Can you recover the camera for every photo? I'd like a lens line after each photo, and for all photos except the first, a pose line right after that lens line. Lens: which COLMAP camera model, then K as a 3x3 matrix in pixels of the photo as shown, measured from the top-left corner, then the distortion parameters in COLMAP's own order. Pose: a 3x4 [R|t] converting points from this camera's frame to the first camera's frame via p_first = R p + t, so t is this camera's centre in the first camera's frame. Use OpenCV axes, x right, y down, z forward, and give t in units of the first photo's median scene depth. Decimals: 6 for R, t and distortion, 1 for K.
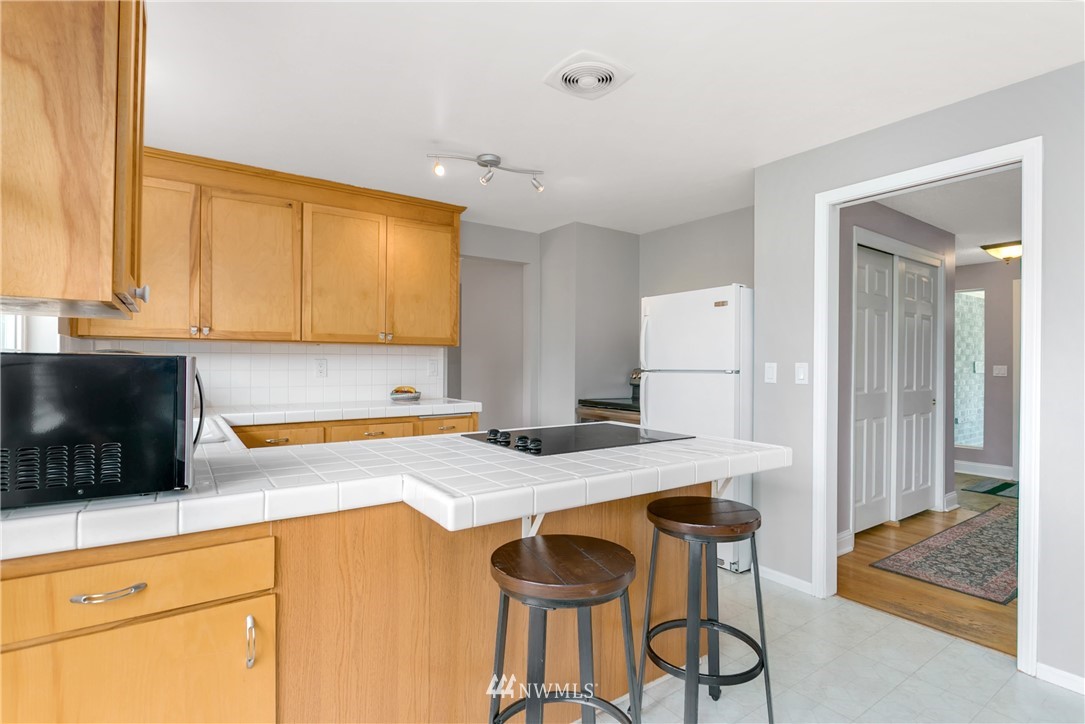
lens RADIAL K [[537.6, 0, 543.7], [0, 537.6, 356.4], [0, 0, 1]] dist [-0.004275, -0.000089]
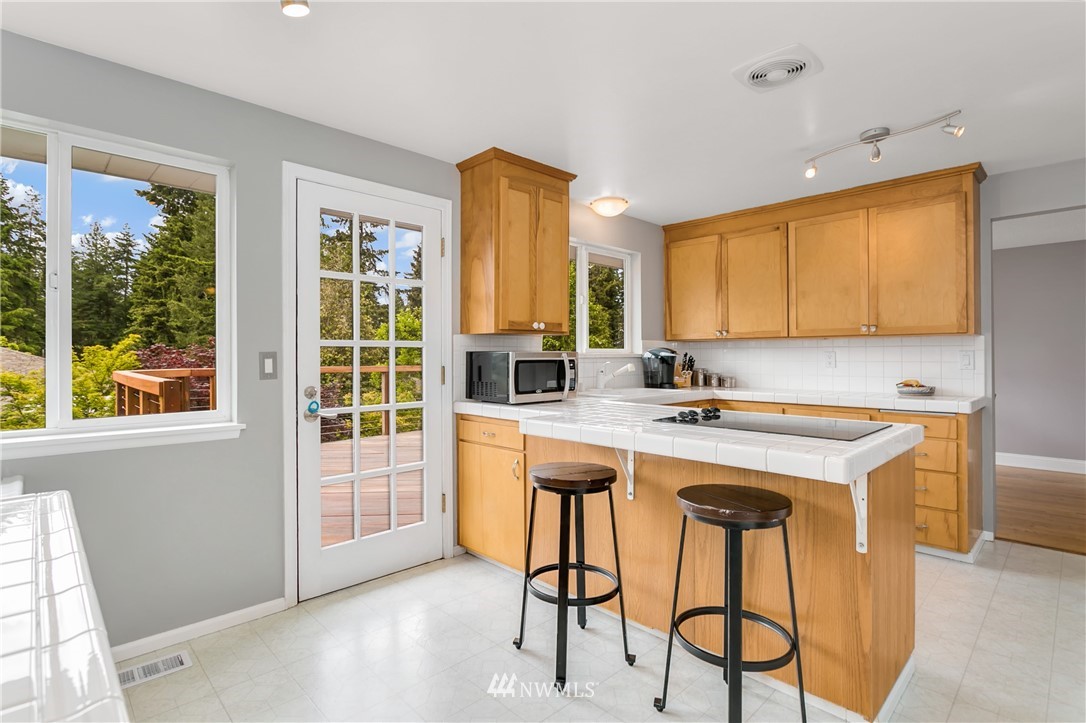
lens RADIAL K [[531.1, 0, 540.2], [0, 531.1, 353.2], [0, 0, 1]] dist [-0.004313, -0.000244]
pose [[0.158426, -0.009923, -0.987321, 0.637474], [0.012975, 0.999884, -0.007968, 0.010028], [0.987286, -0.011548, 0.158536, 0.254773]]
